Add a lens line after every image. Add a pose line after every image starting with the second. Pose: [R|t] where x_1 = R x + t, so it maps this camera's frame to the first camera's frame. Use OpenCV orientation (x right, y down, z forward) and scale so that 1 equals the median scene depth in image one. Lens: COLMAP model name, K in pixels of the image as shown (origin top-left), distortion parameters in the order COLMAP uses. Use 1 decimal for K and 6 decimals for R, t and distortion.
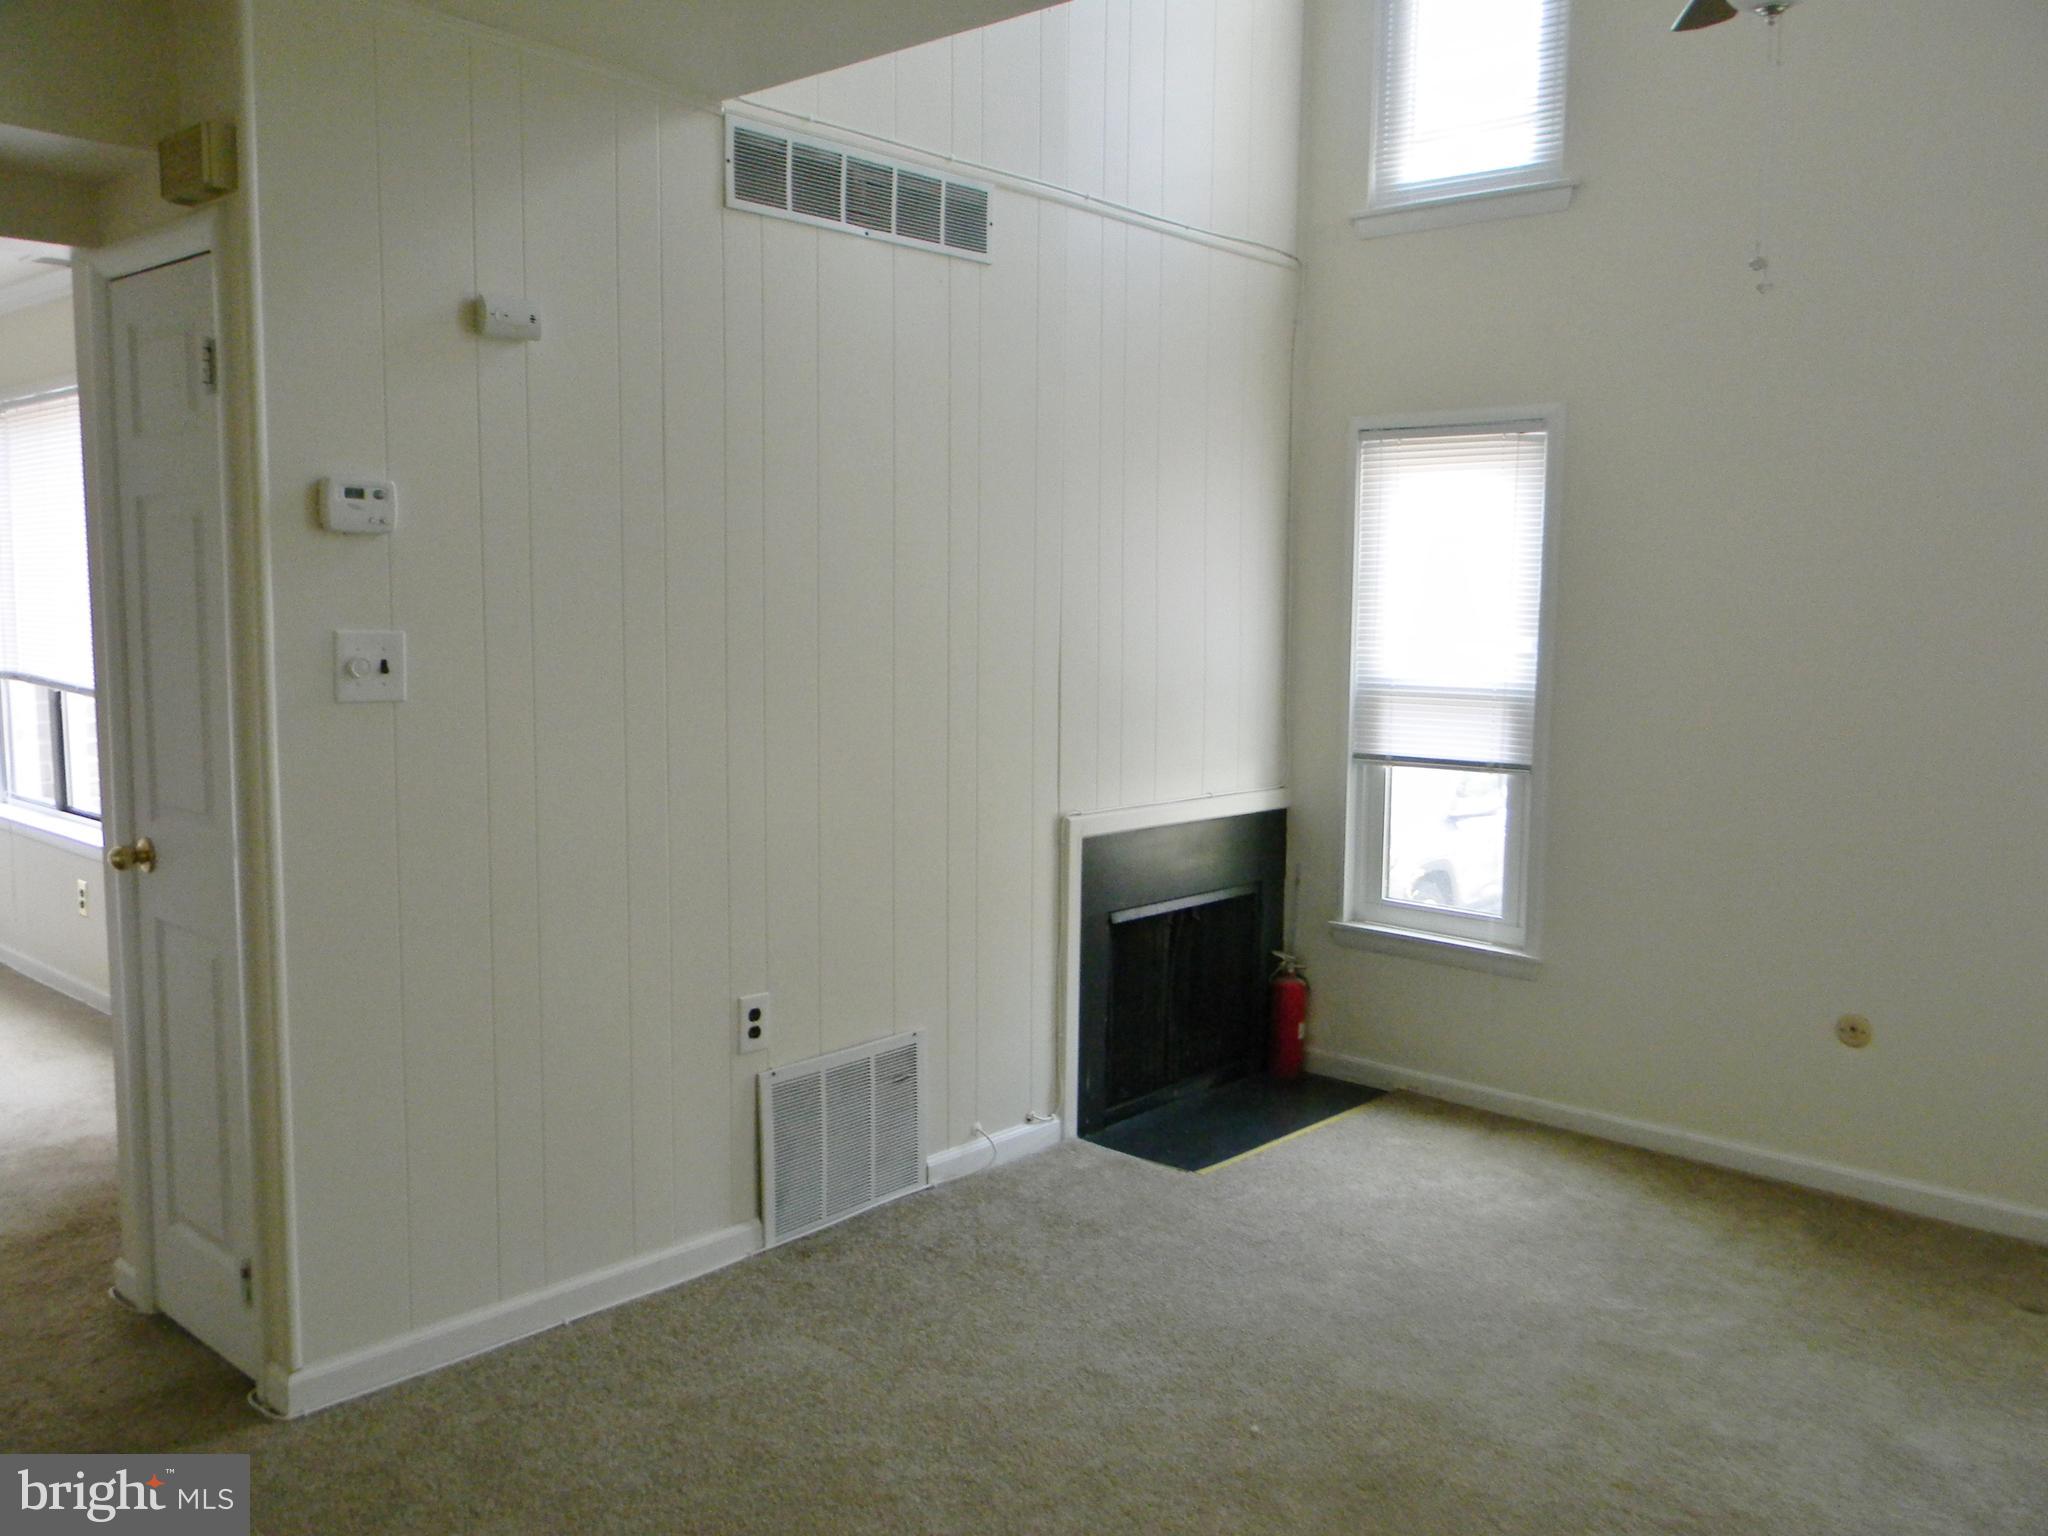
lens RADIAL K [[1655.8, 0, 1016.2], [0, 1655.8, 758.9], [0, 0, 1]] dist [0.010738, -0.012217]
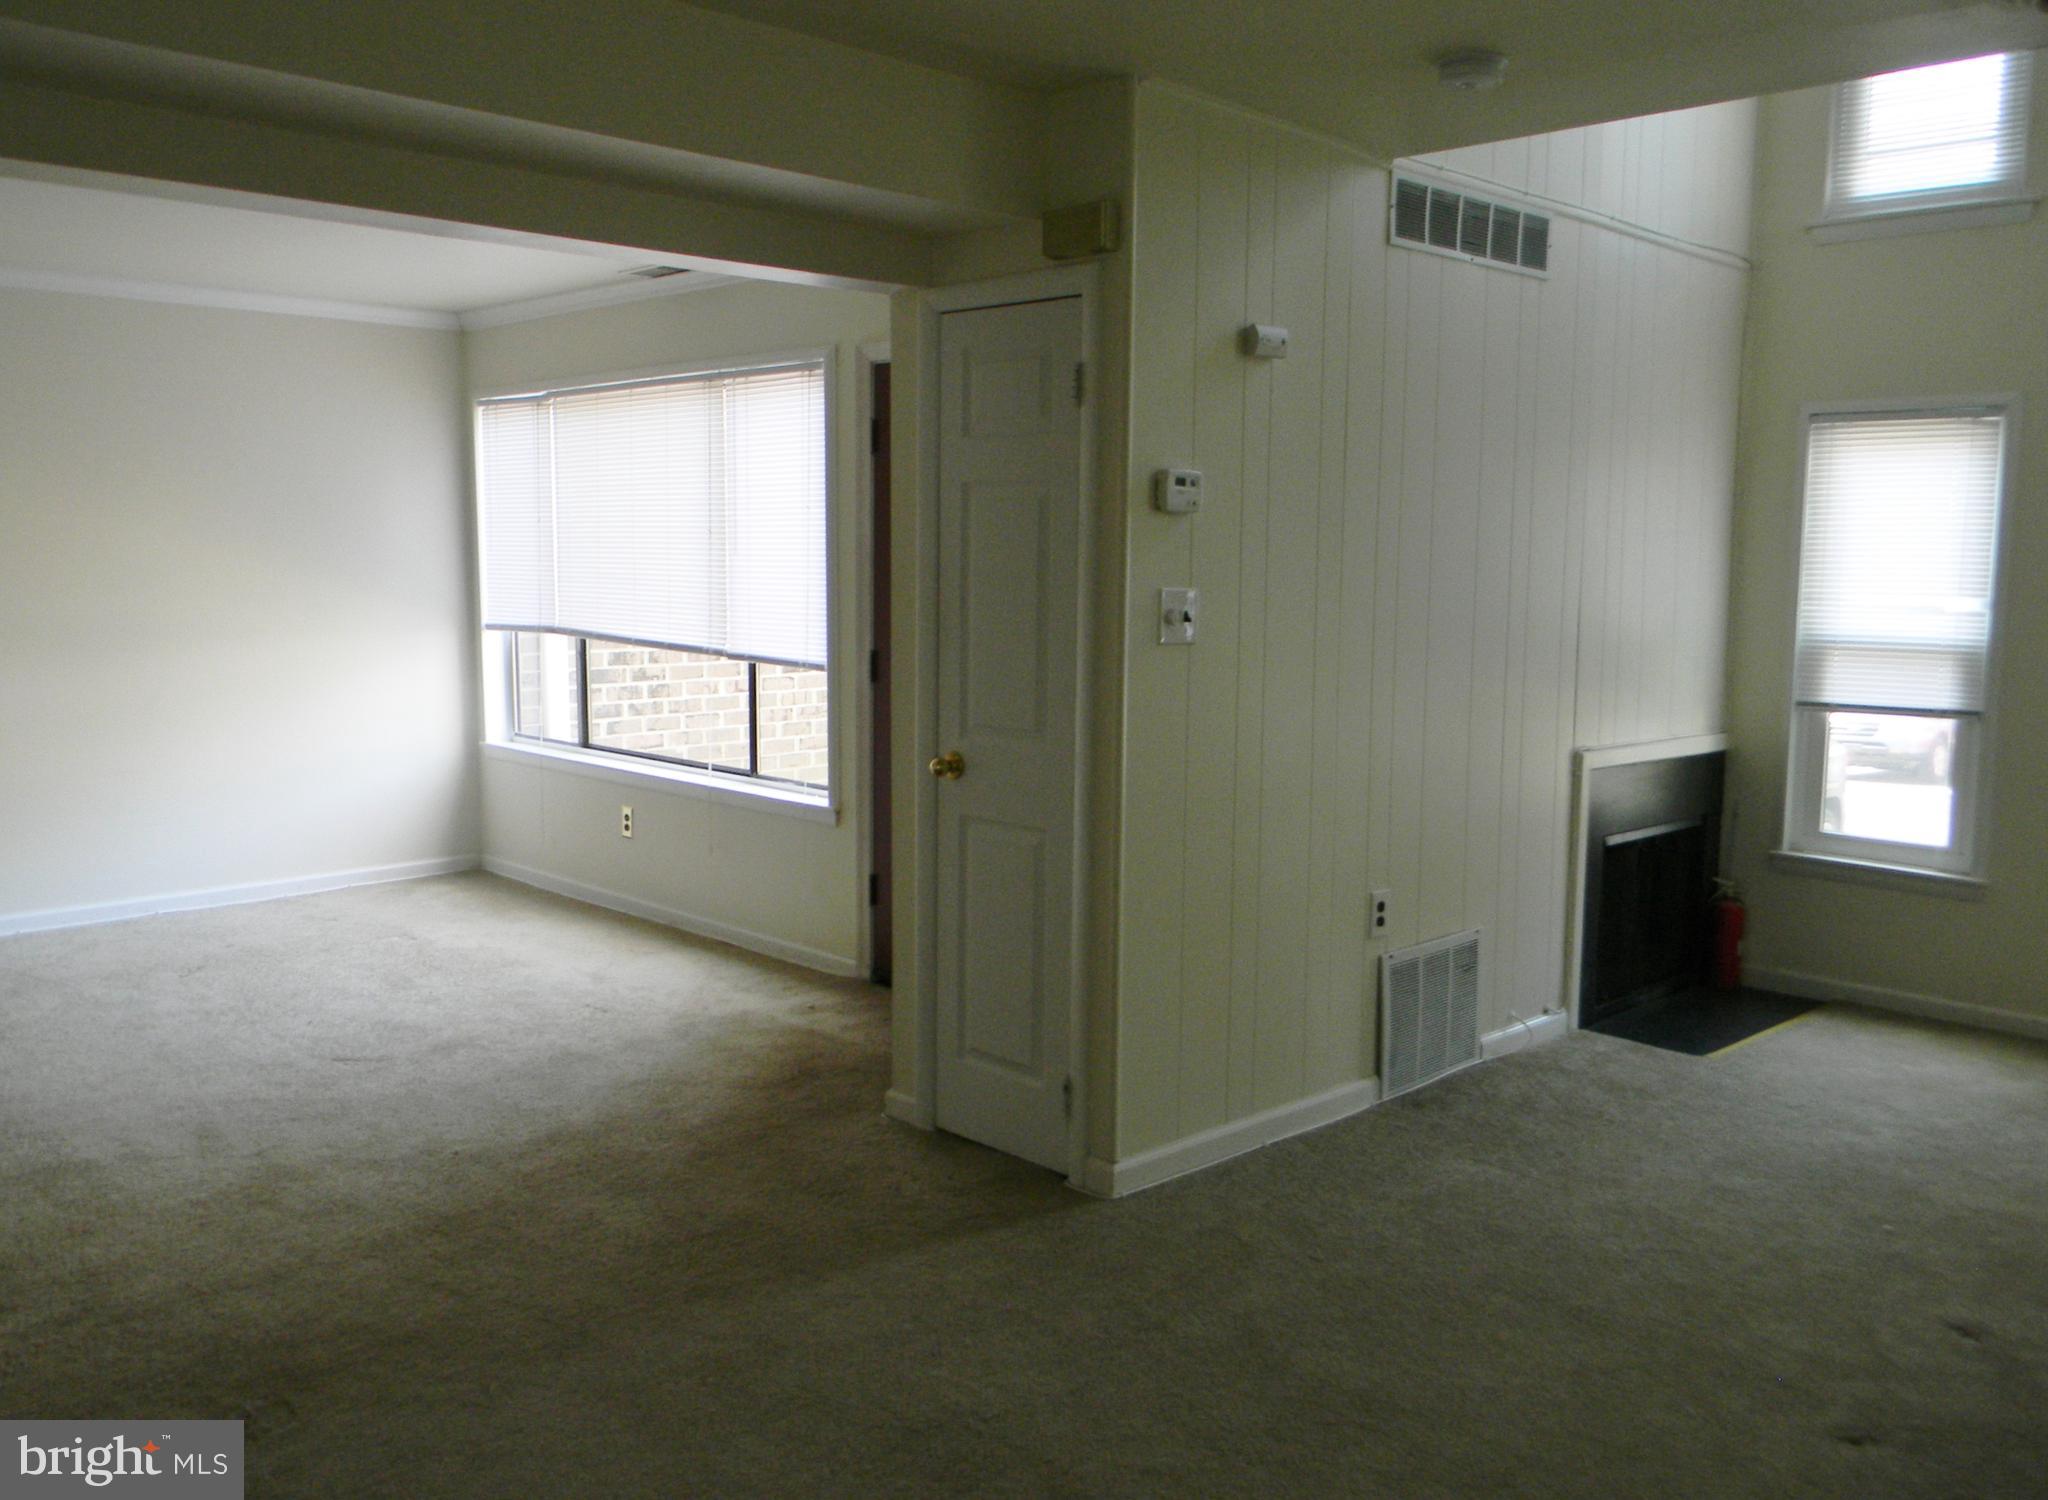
lens RADIAL K [[1692.0, 0, 1021.5], [0, 1692.0, 736.2], [0, 0, 1]] dist [0.007228, -0.015273]
pose [[0.997710, 0.008398, -0.067106, -0.309927], [-0.007984, 0.999947, 0.006435, 0.021744], [0.067157, -0.005885, 0.997725, -0.232028]]
